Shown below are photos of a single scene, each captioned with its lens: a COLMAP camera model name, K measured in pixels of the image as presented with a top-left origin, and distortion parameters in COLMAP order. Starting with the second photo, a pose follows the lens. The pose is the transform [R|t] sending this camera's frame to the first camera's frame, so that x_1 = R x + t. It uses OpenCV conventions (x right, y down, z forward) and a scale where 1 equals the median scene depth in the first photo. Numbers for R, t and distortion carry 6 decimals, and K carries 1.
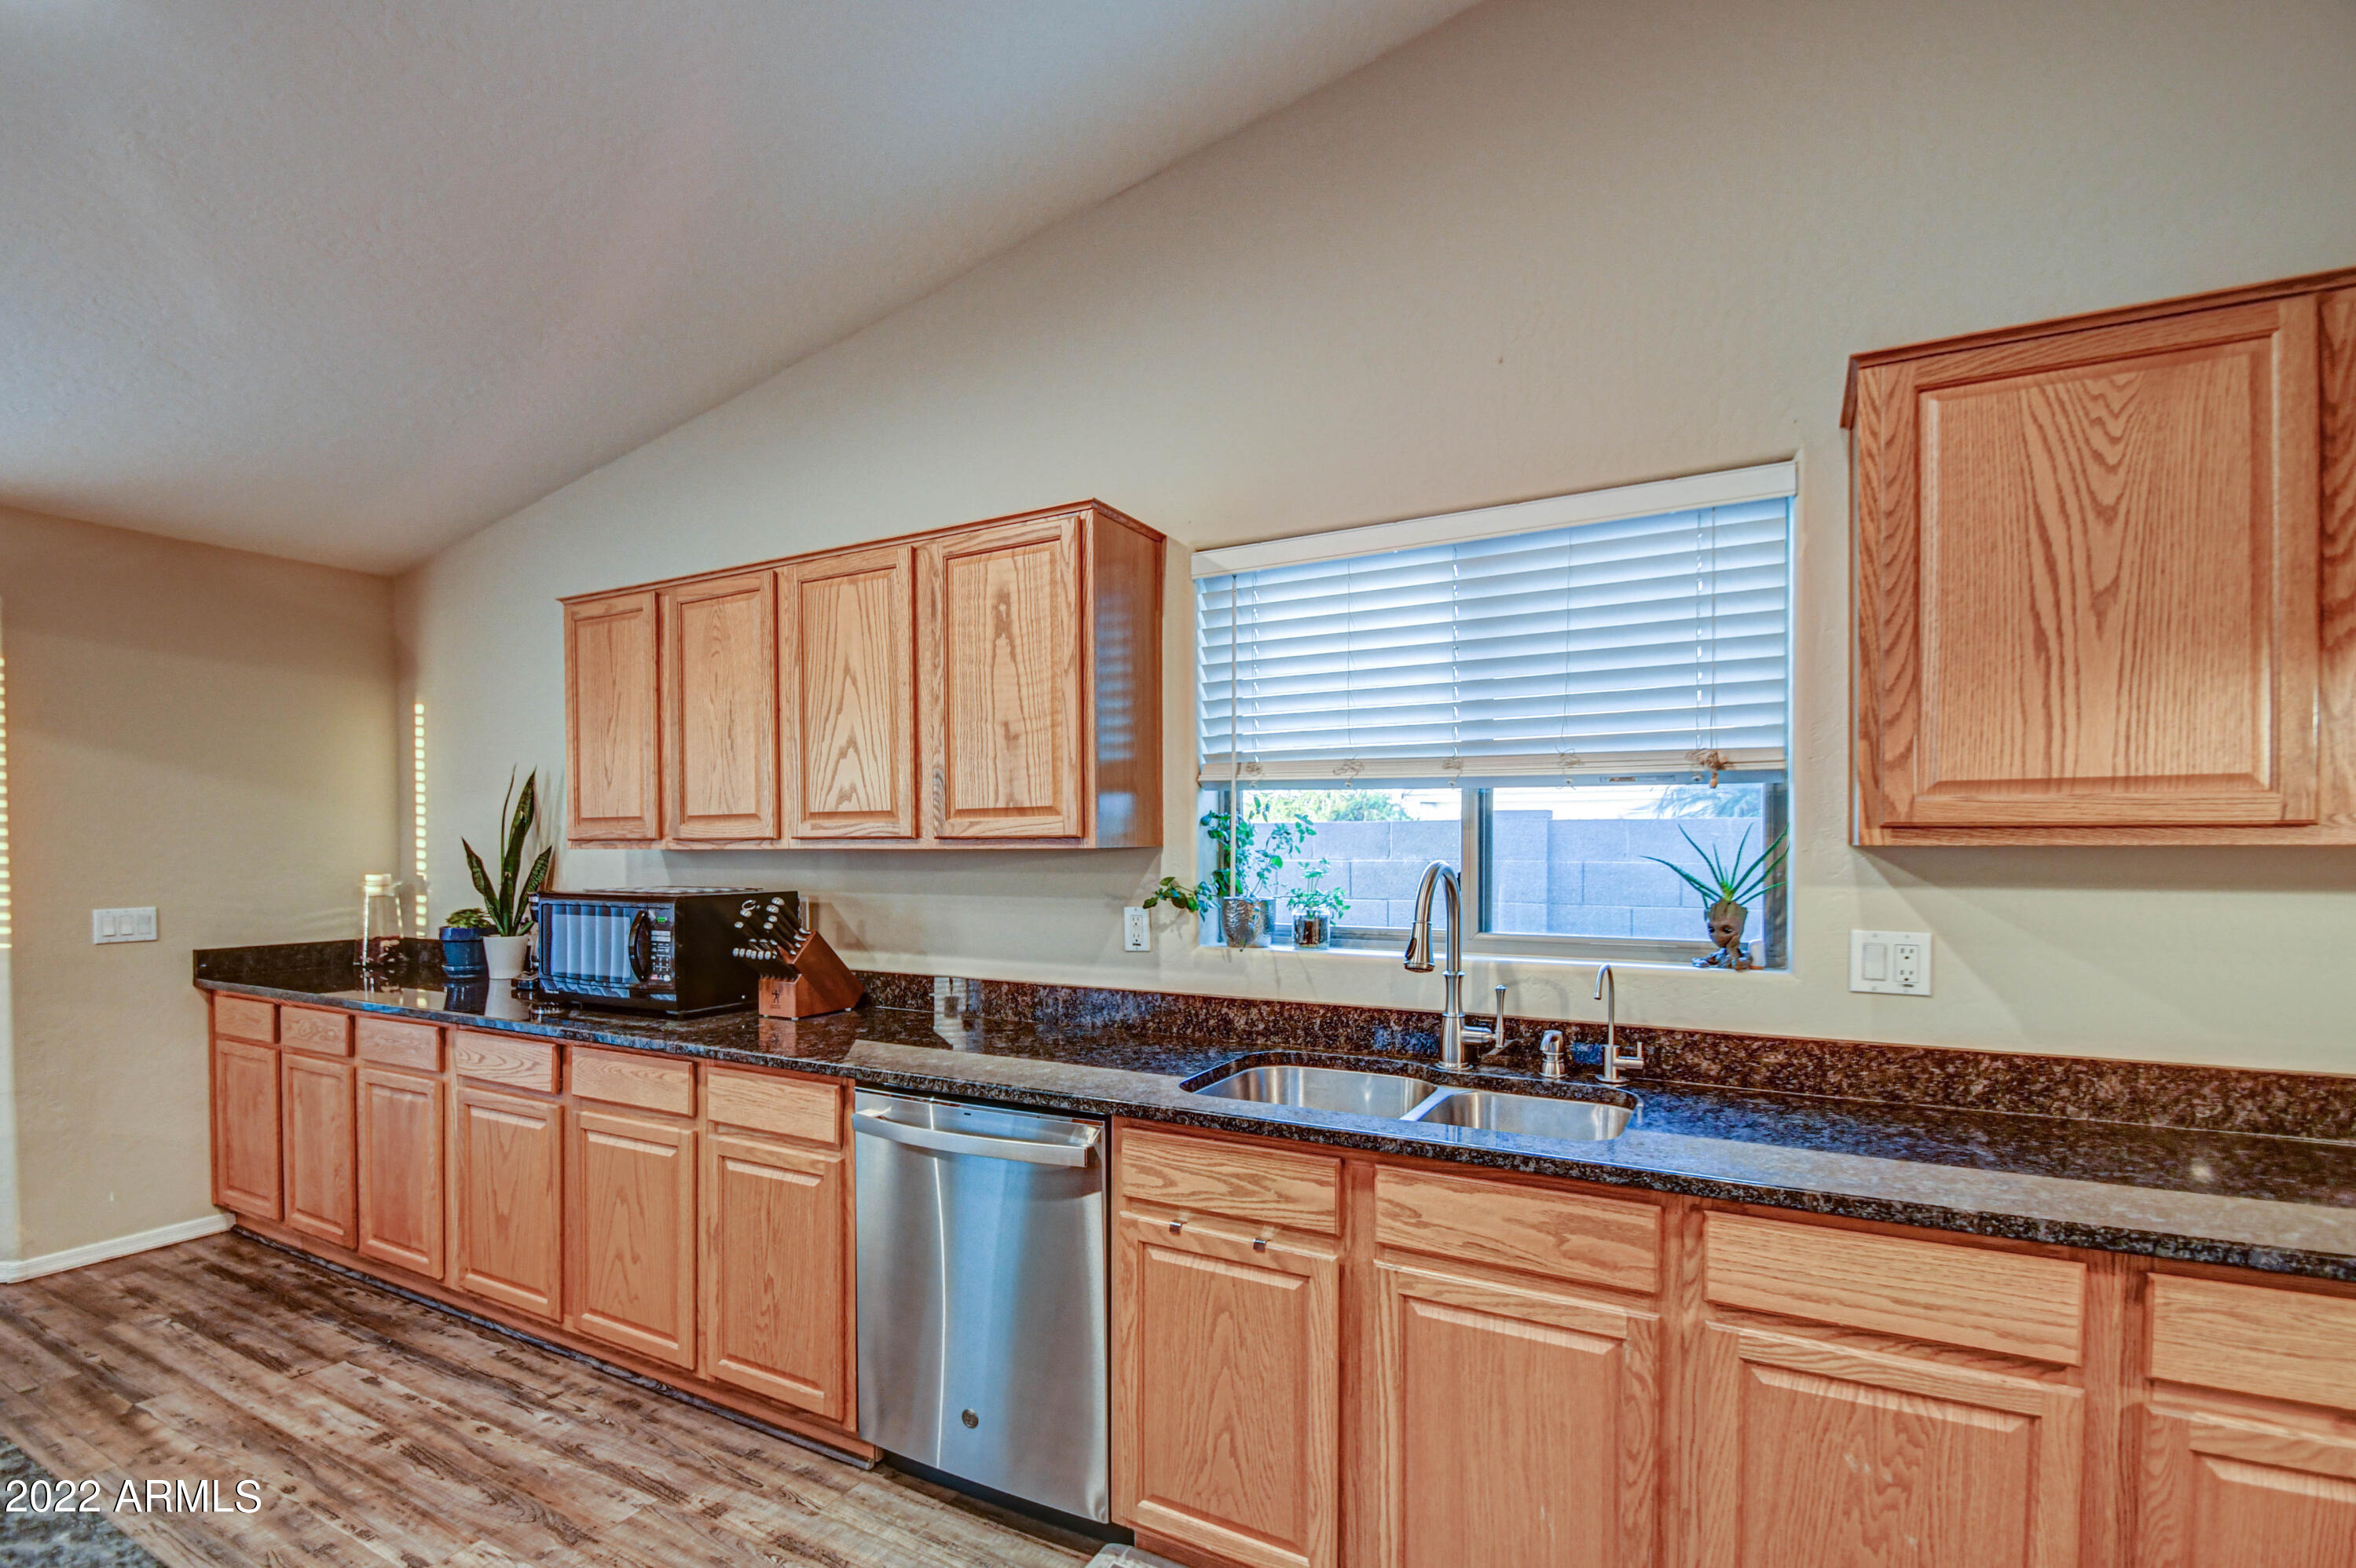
lens RADIAL K [[1066.0, 0, 1131.4], [0, 1066.0, 841.1], [0, 0, 1]] dist [-0.000172, -0.008322]
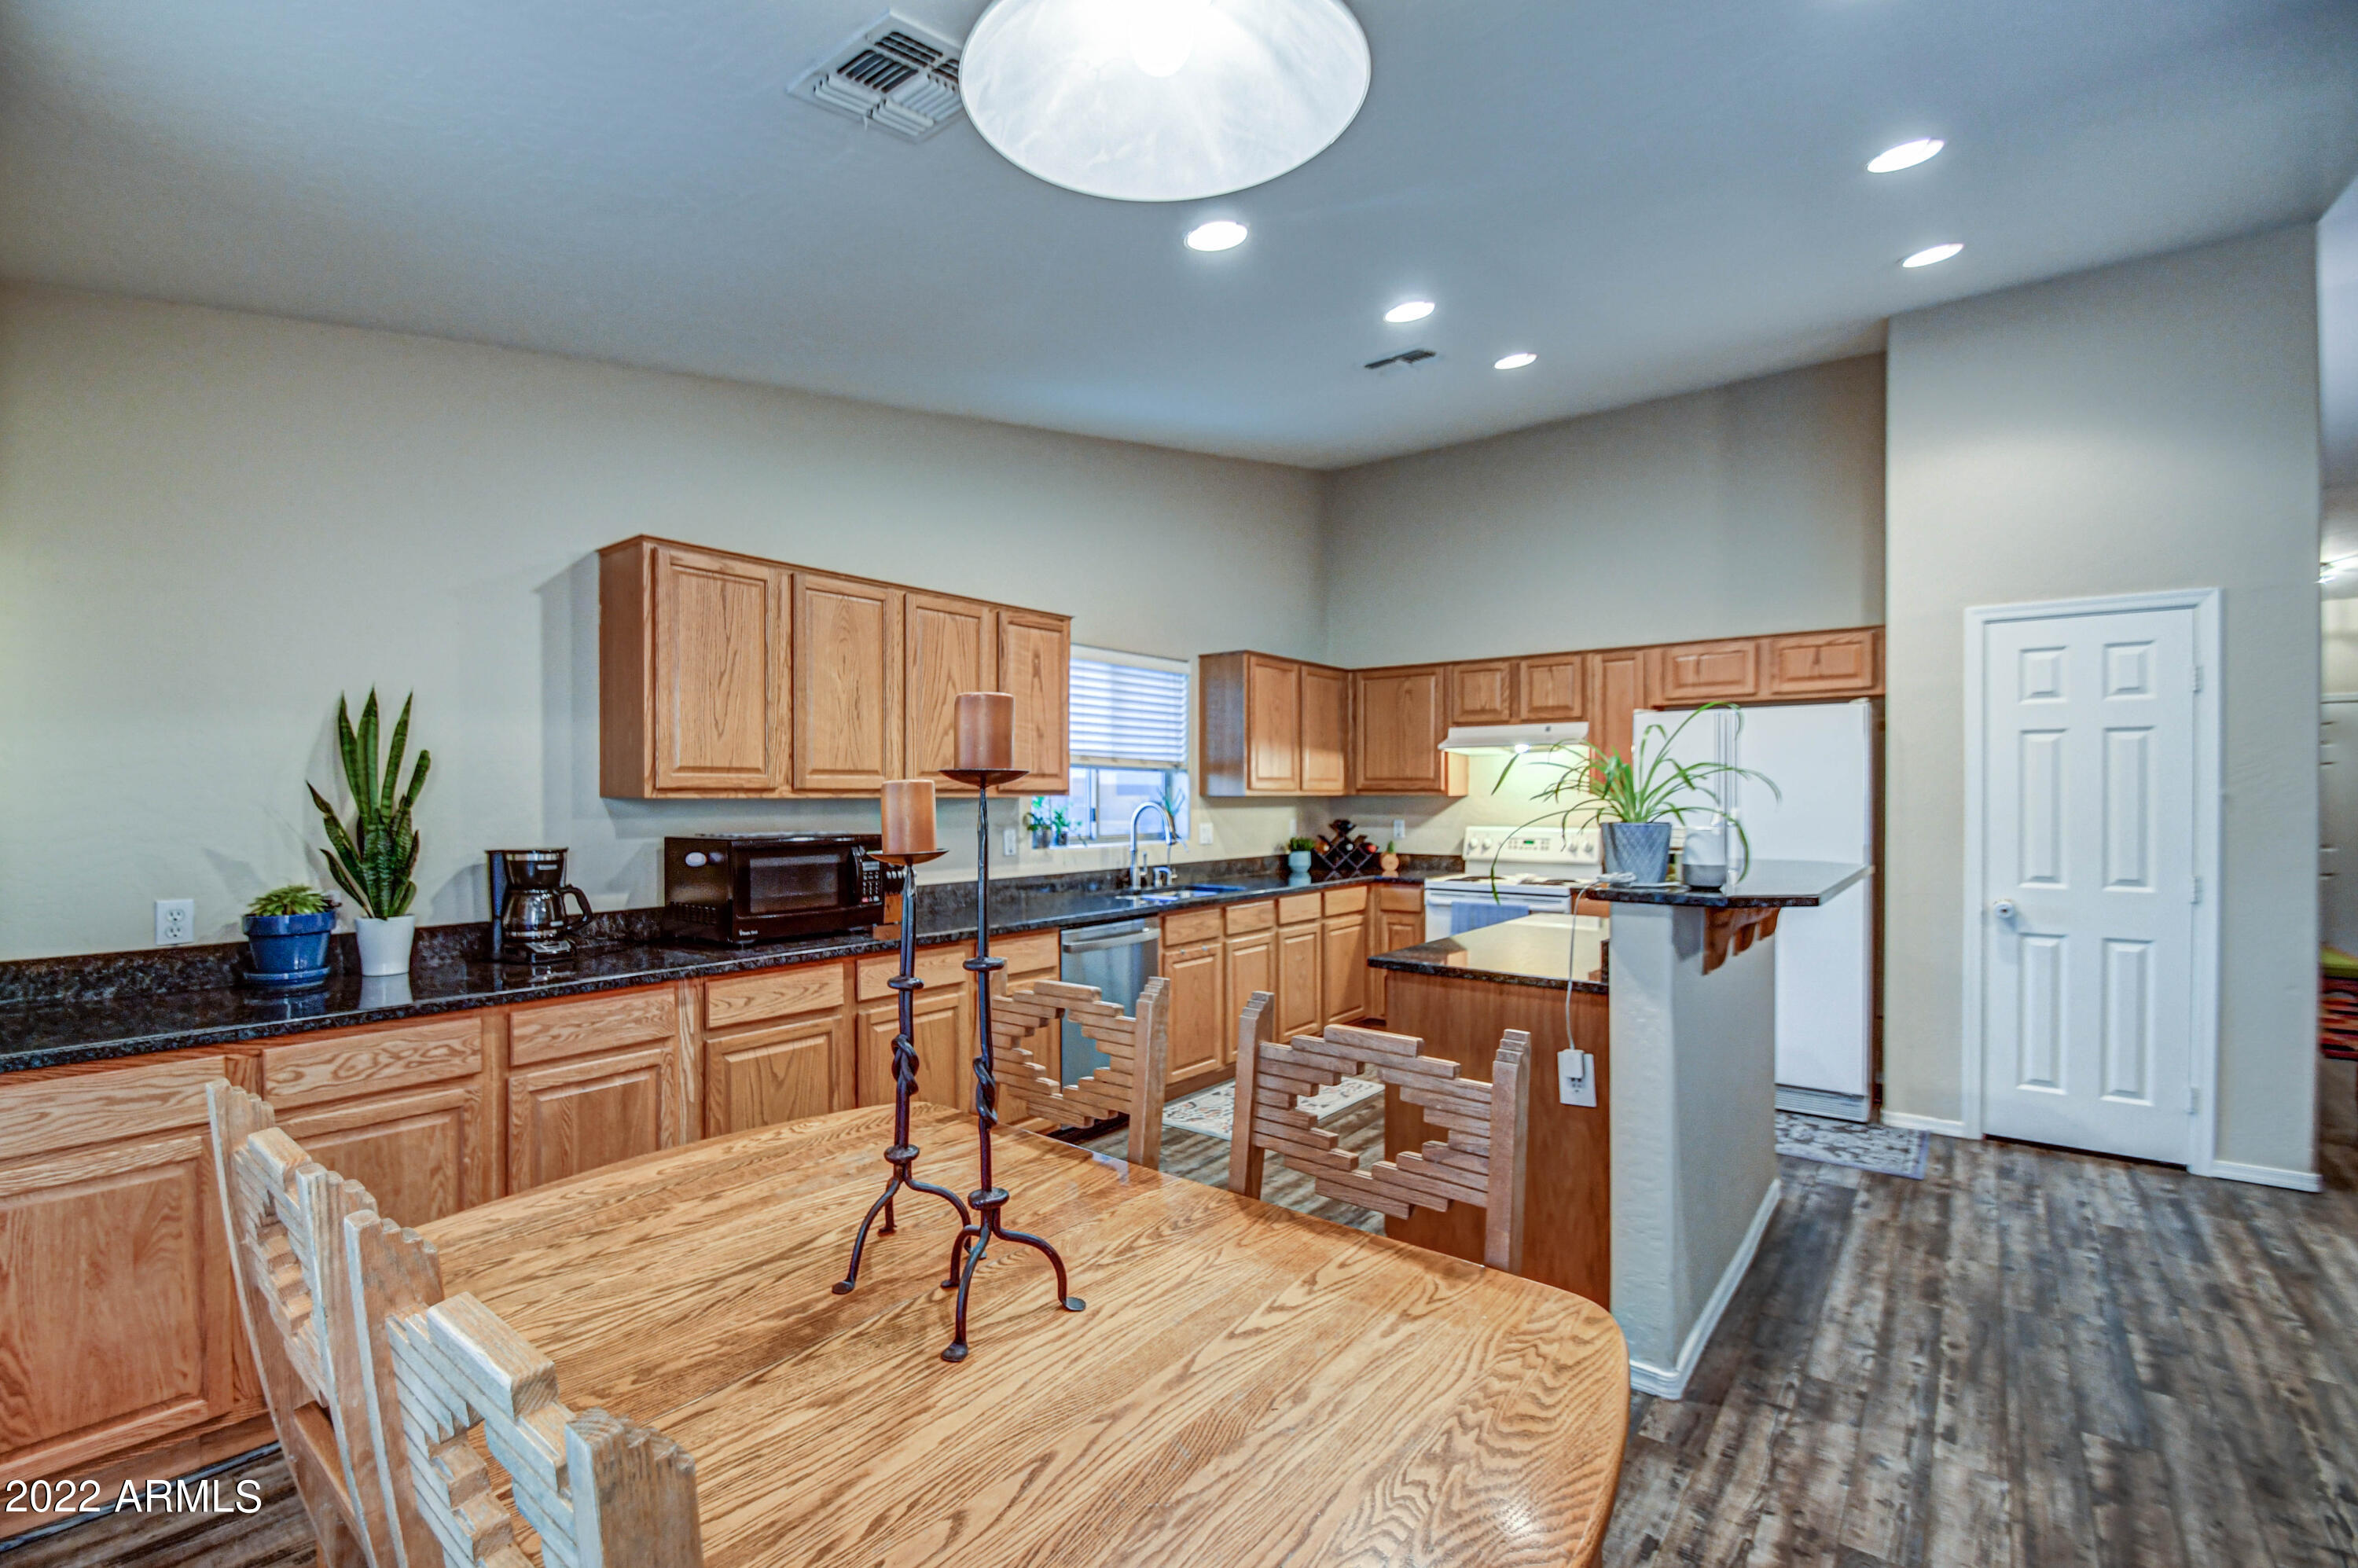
lens RADIAL K [[1066.9, 0, 1177.7], [0, 1066.9, 798.5], [0, 0, 1]] dist [-0.000172, -0.008322]
pose [[0.137386, -0.000501, 0.990517, -2.099420], [0.000504, 1.000000, 0.000436, 0.010925], [-0.990517, 0.000439, 0.137387, 0.595652]]
